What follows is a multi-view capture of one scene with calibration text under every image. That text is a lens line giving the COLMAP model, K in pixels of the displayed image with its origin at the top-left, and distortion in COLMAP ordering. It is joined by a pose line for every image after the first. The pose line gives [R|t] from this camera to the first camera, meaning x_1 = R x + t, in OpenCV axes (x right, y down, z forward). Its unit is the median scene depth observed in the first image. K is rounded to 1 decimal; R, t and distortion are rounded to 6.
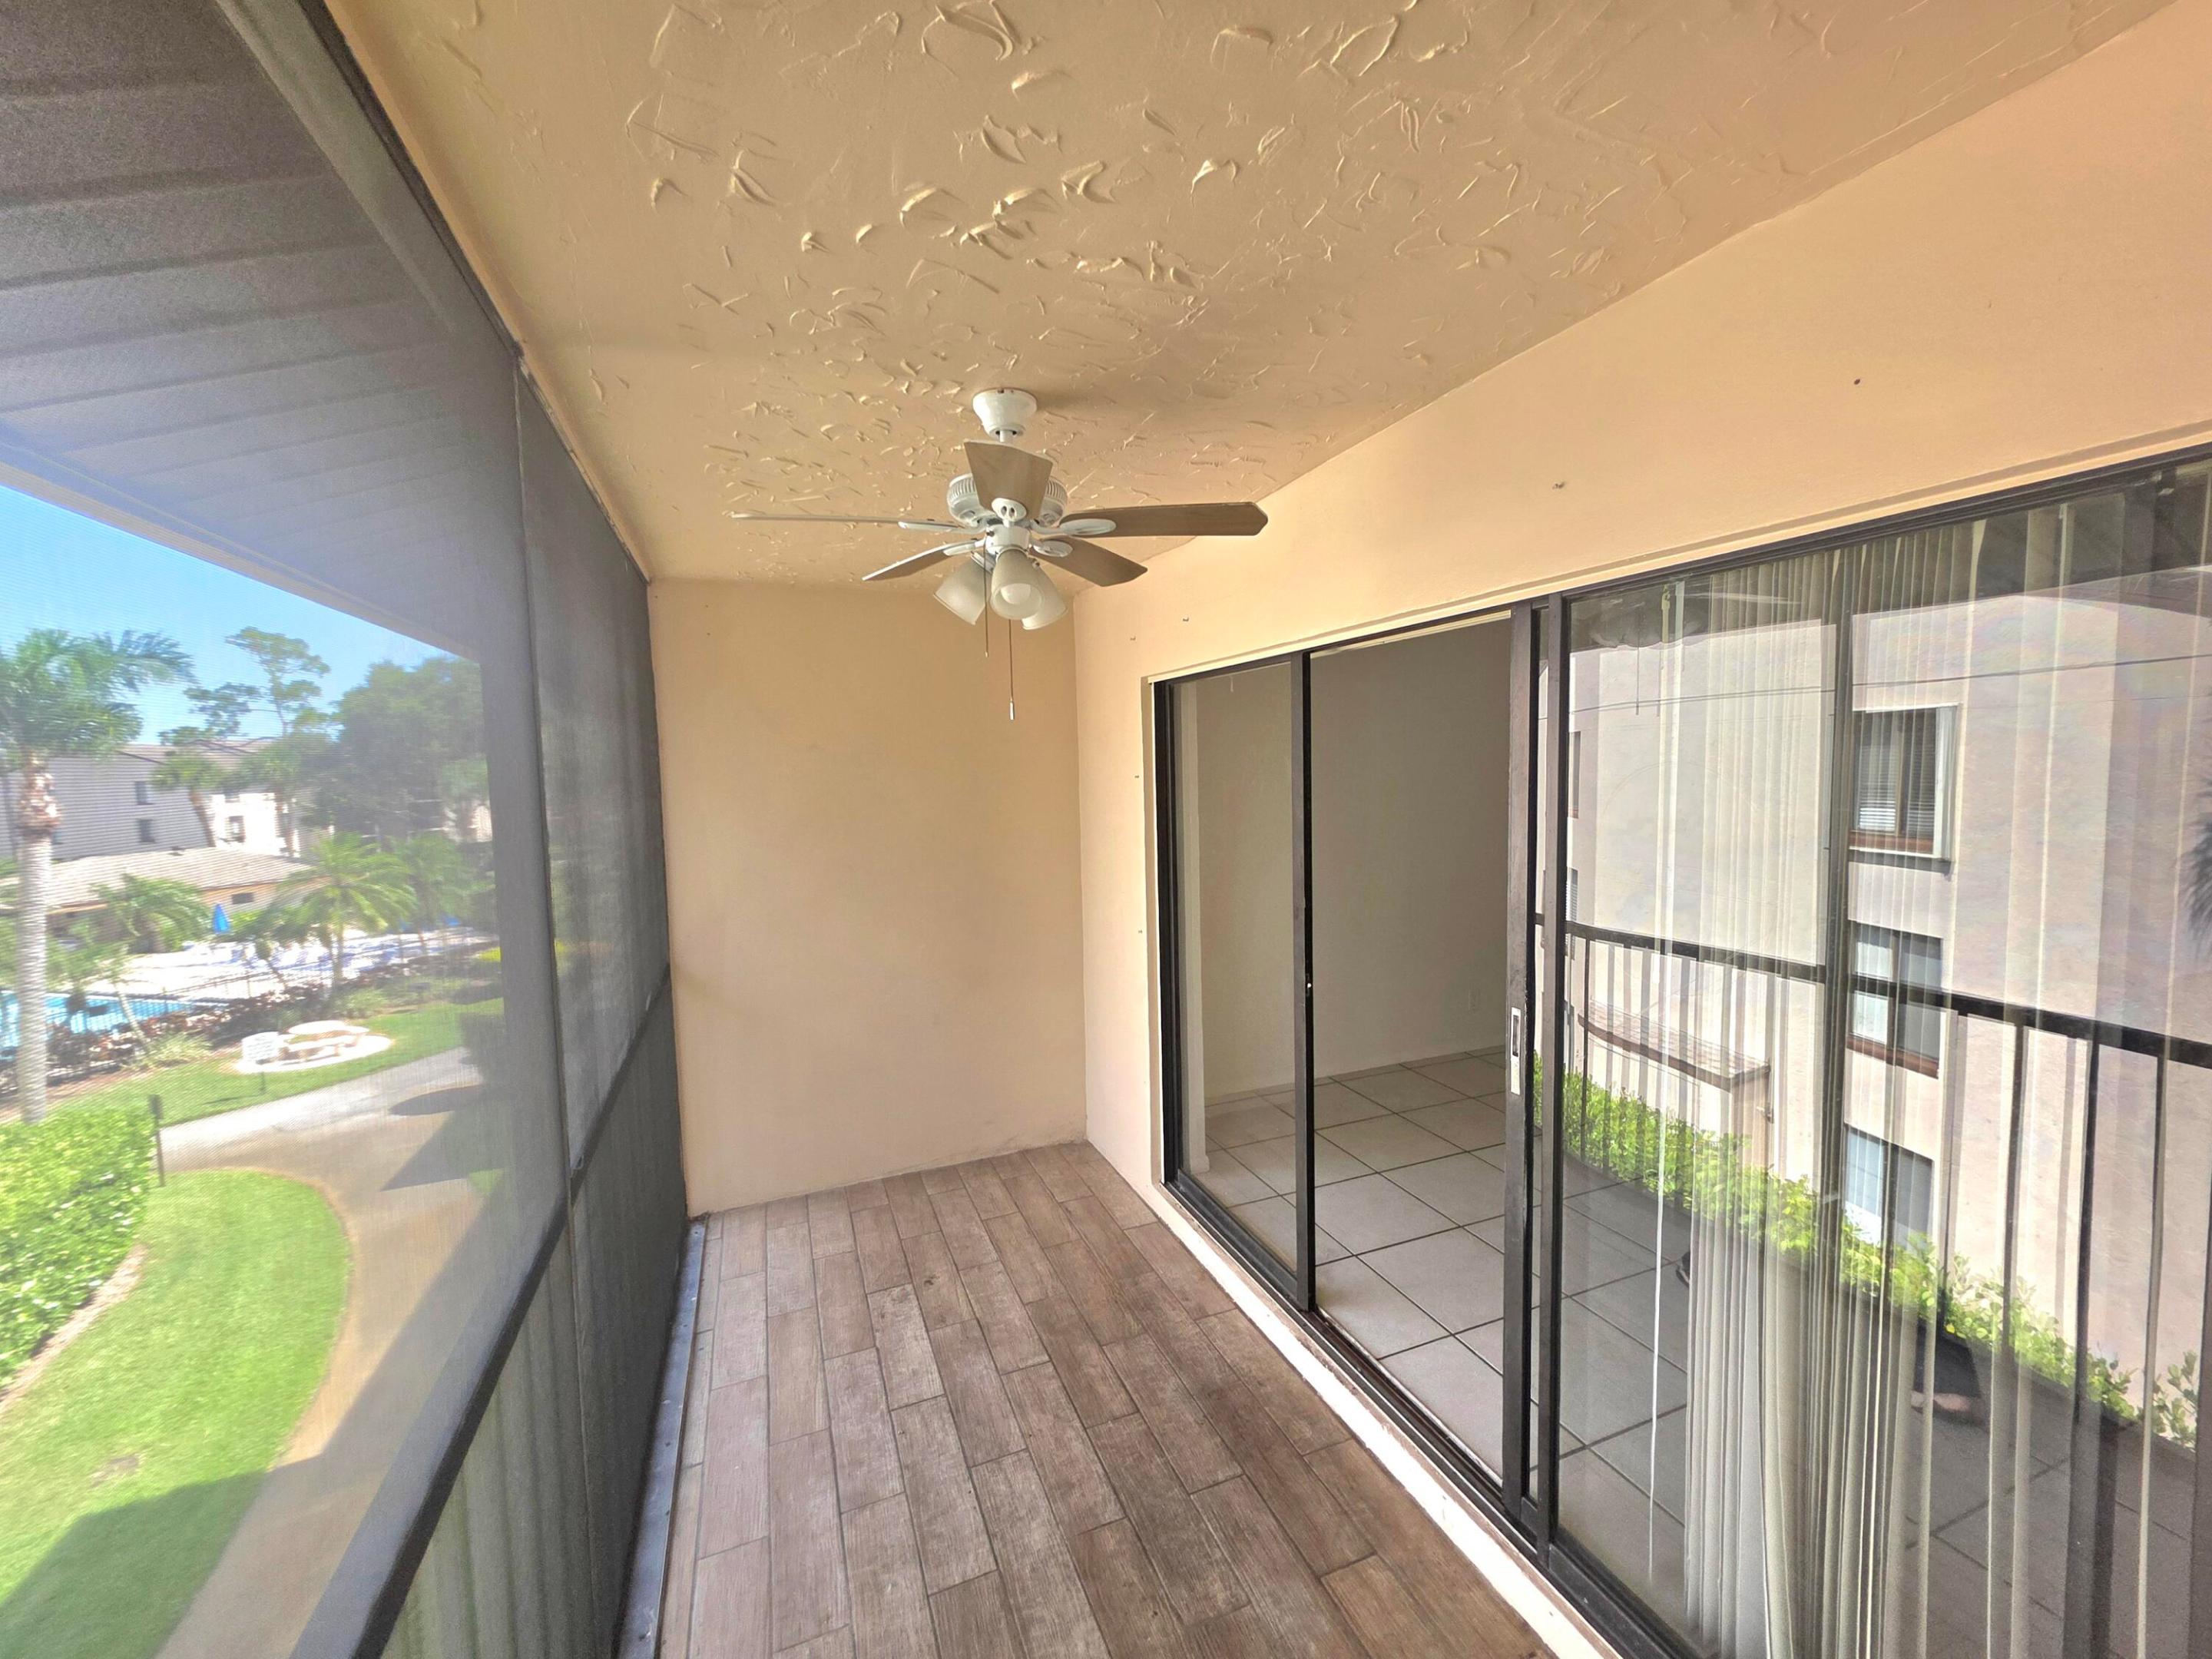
lens RADIAL K [[886.5, 0, 1107.1], [0, 886.5, 826.4], [0, 0, 1]] dist [-0.002084, 0.000815]
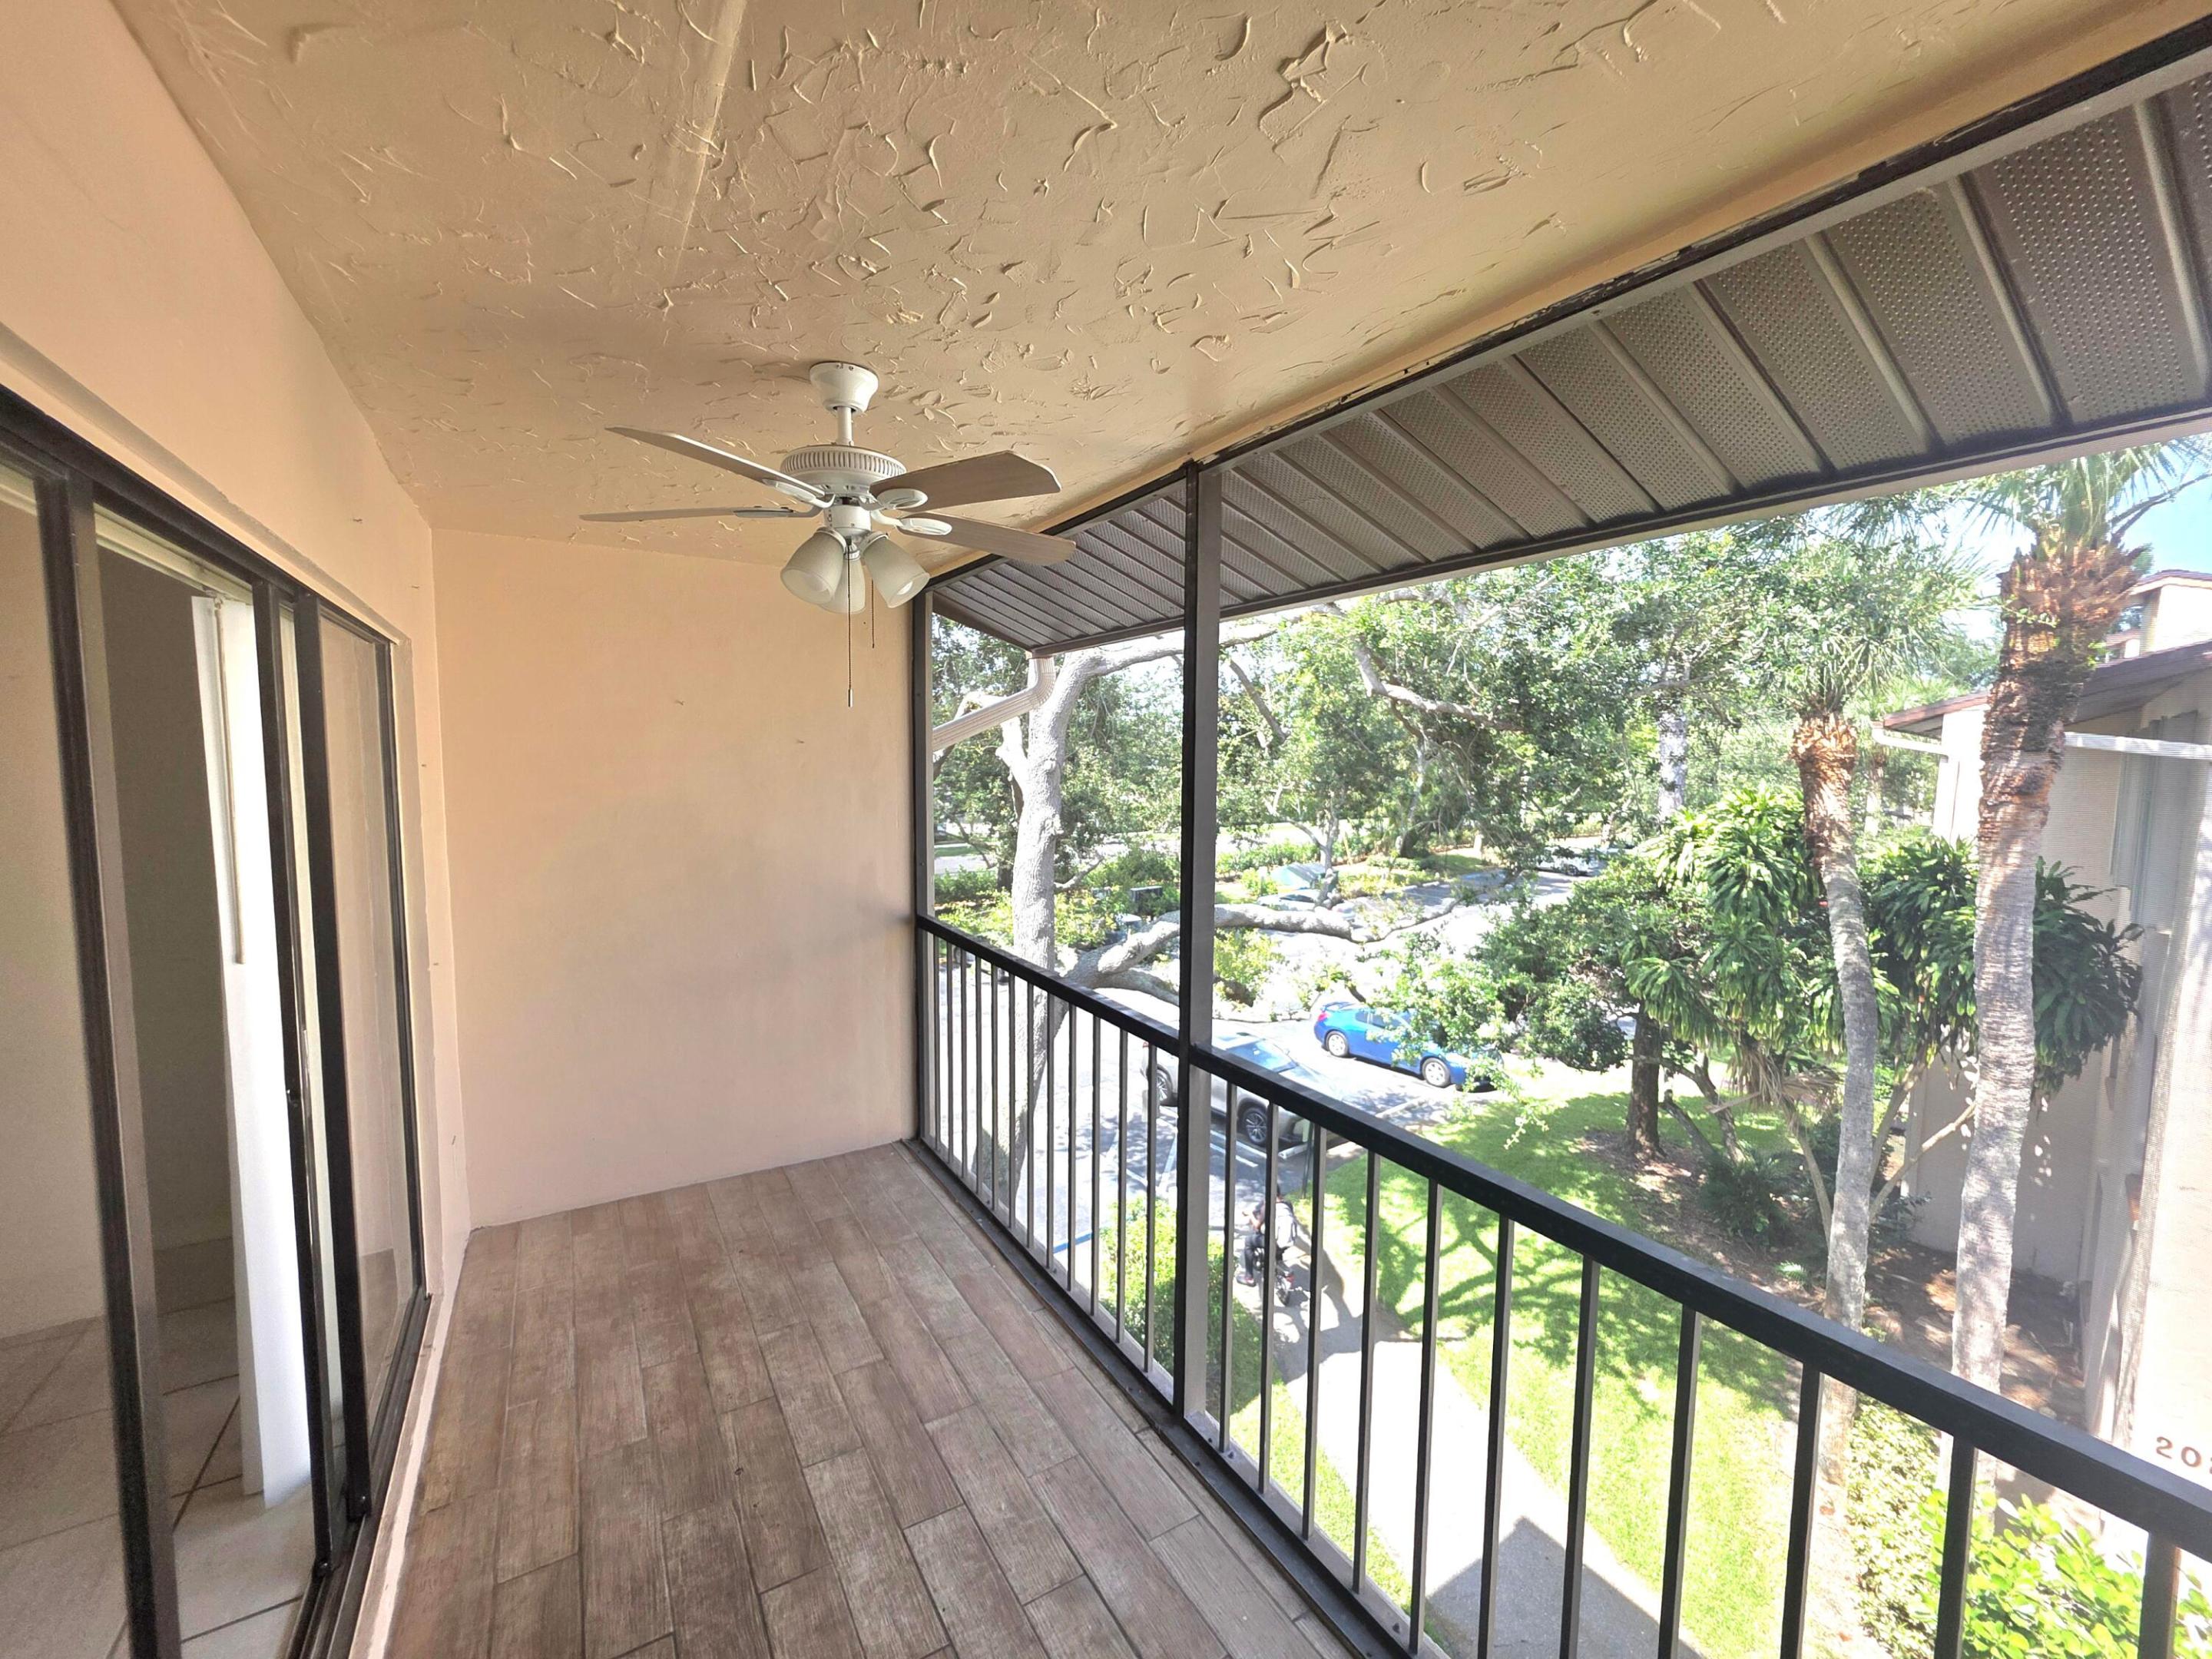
lens RADIAL K [[886.5, 0, 1106.4], [0, 886.5, 827.8], [0, 0, 1]] dist [-0.002084, 0.000815]
pose [[-0.983797, 0.026690, -0.177286, -0.182364], [-0.000313, 0.988600, 0.150564, -0.118940], [0.179284, 0.148180, -0.972574, 1.785908]]
